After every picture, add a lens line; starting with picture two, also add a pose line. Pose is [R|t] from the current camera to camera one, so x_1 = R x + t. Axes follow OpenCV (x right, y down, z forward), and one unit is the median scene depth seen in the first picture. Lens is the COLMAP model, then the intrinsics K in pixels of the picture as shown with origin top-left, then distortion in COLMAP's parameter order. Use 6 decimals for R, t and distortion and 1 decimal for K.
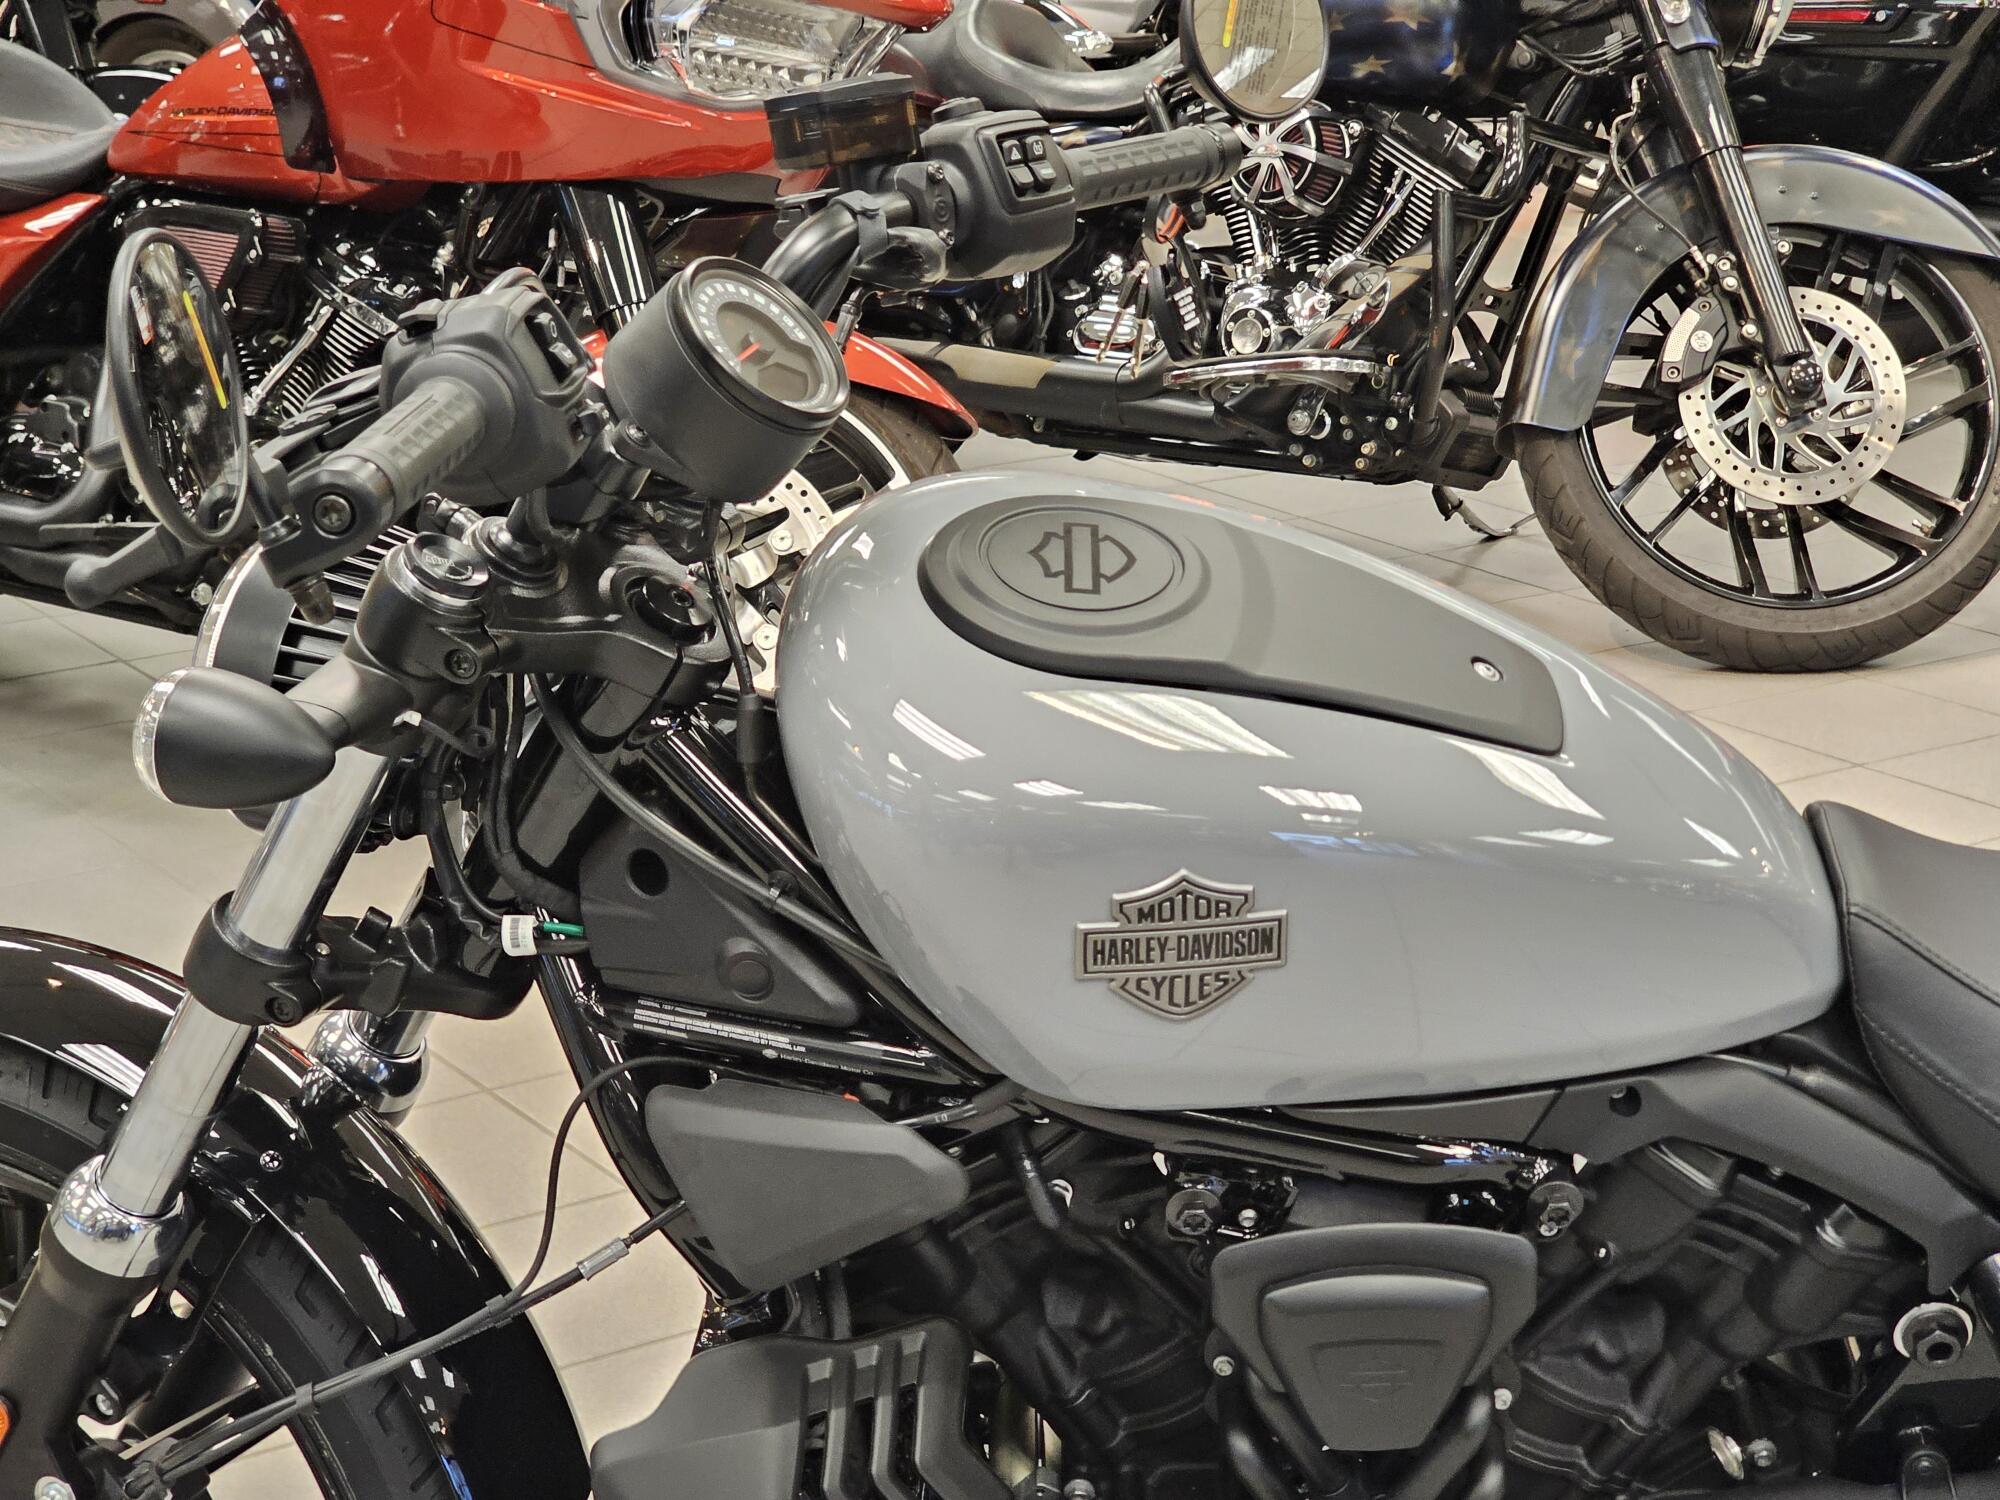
lens RADIAL K [[3788.4, 0, 993.0], [0, 3788.4, 802.8], [0, 0, 1]] dist [0.000406, 0.424419]
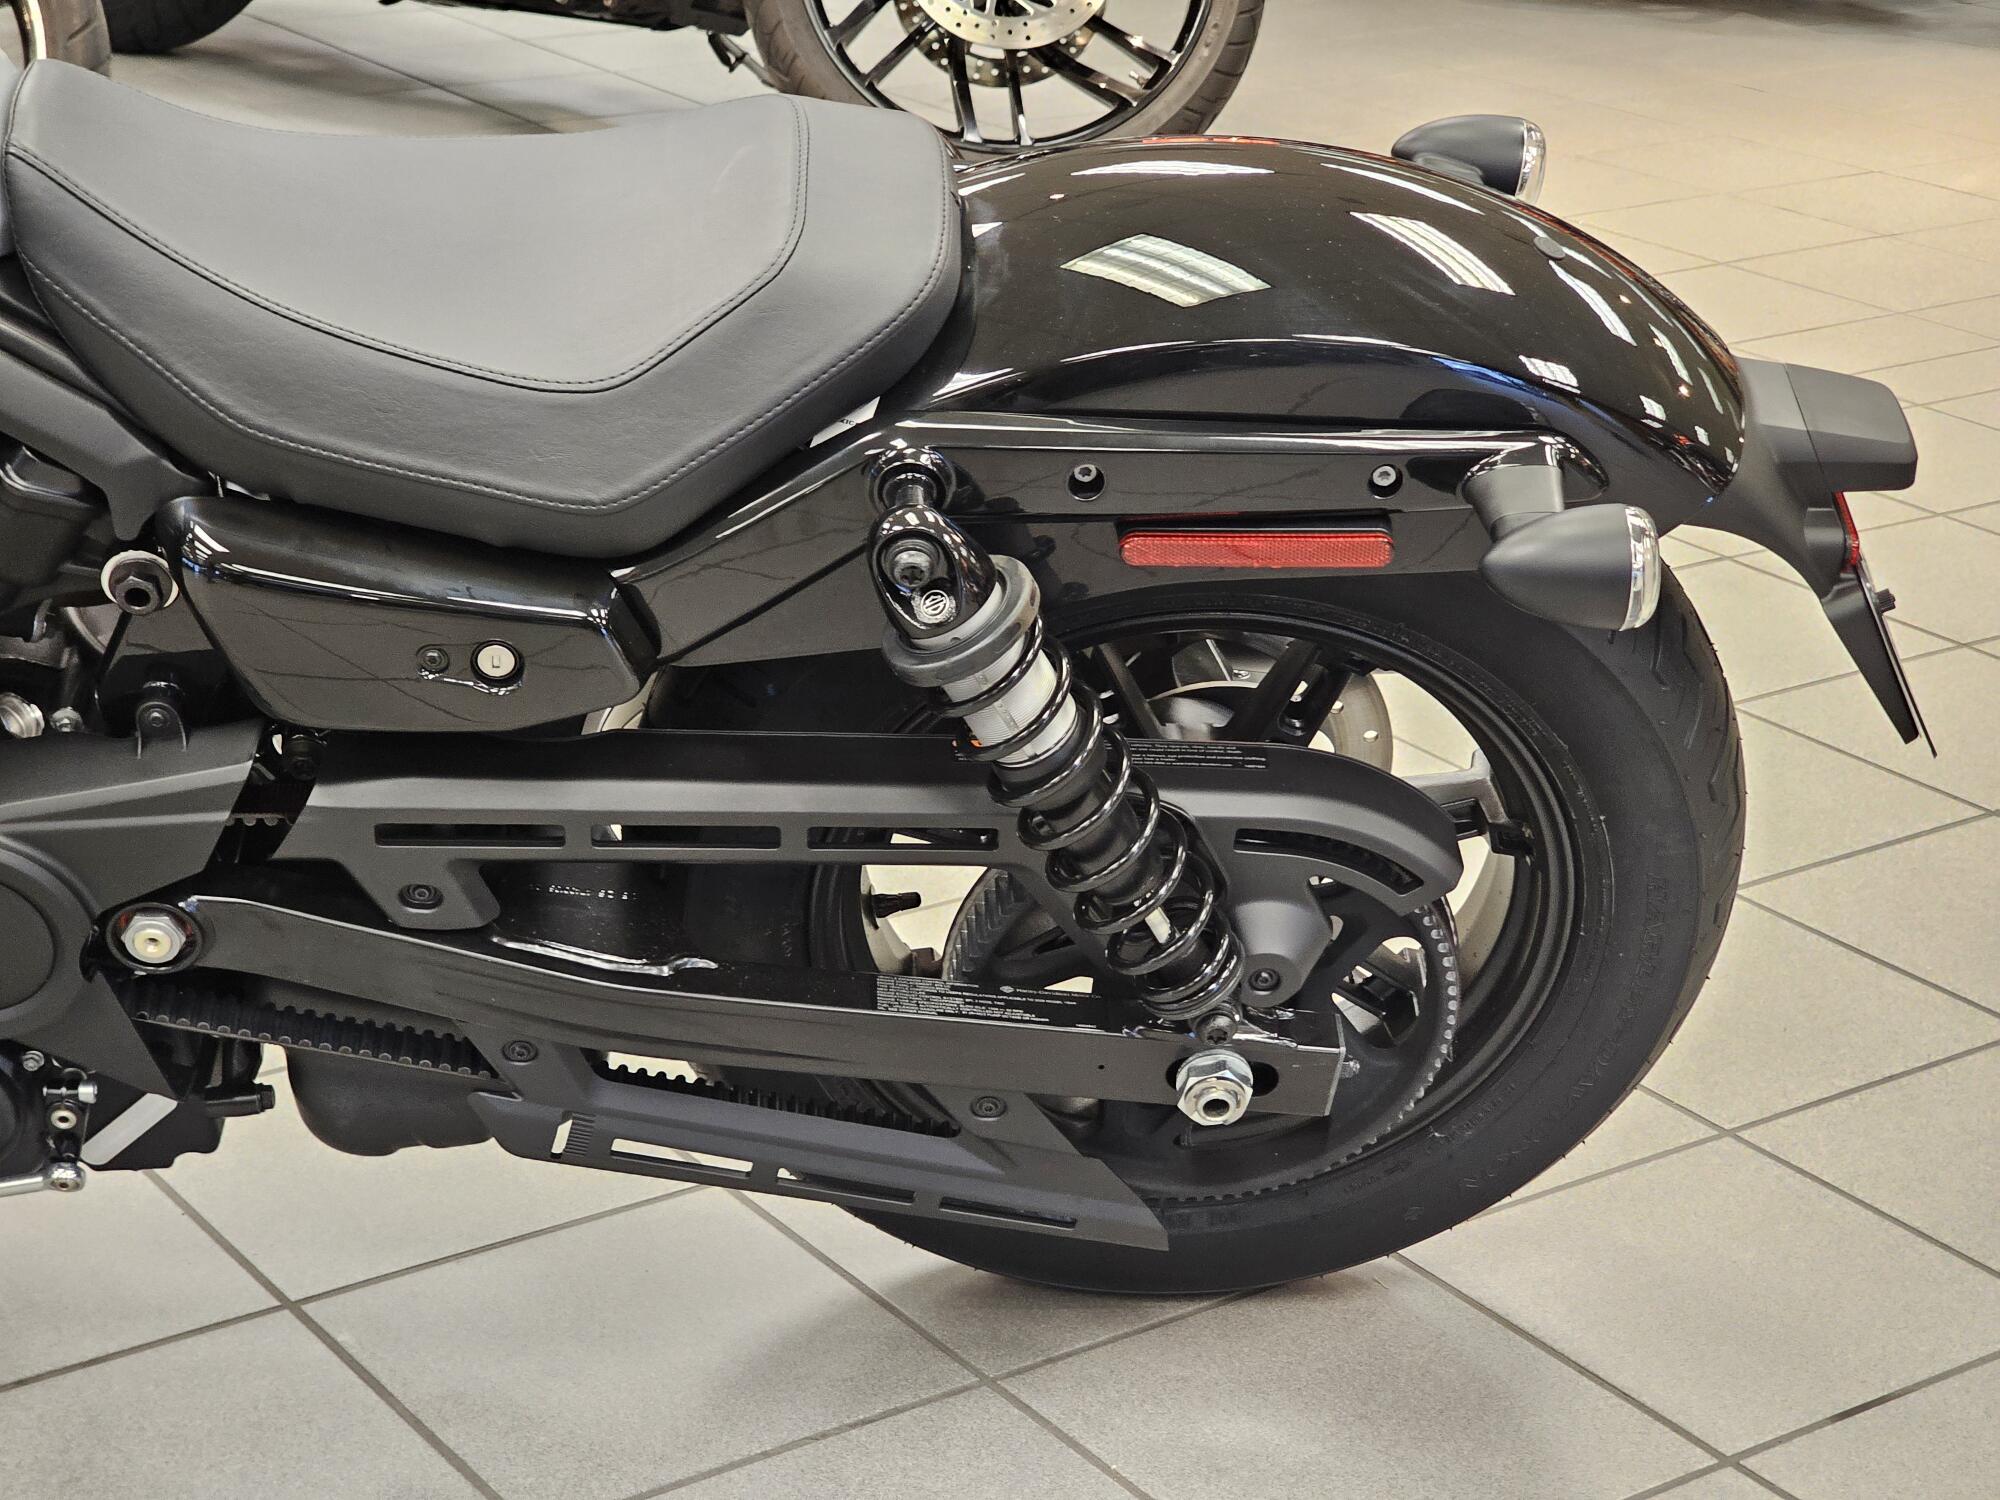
lens RADIAL K [[3788.4, 0, 993.0], [0, 3788.4, 802.8], [0, 0, 1]] dist [0.000406, 0.424419]
pose [[0.998436, 0.025666, 0.049671, 0.162216], [-0.029488, 0.996532, 0.077806, 0.042346], [-0.047502, -0.079149, 0.995730, -0.017864]]
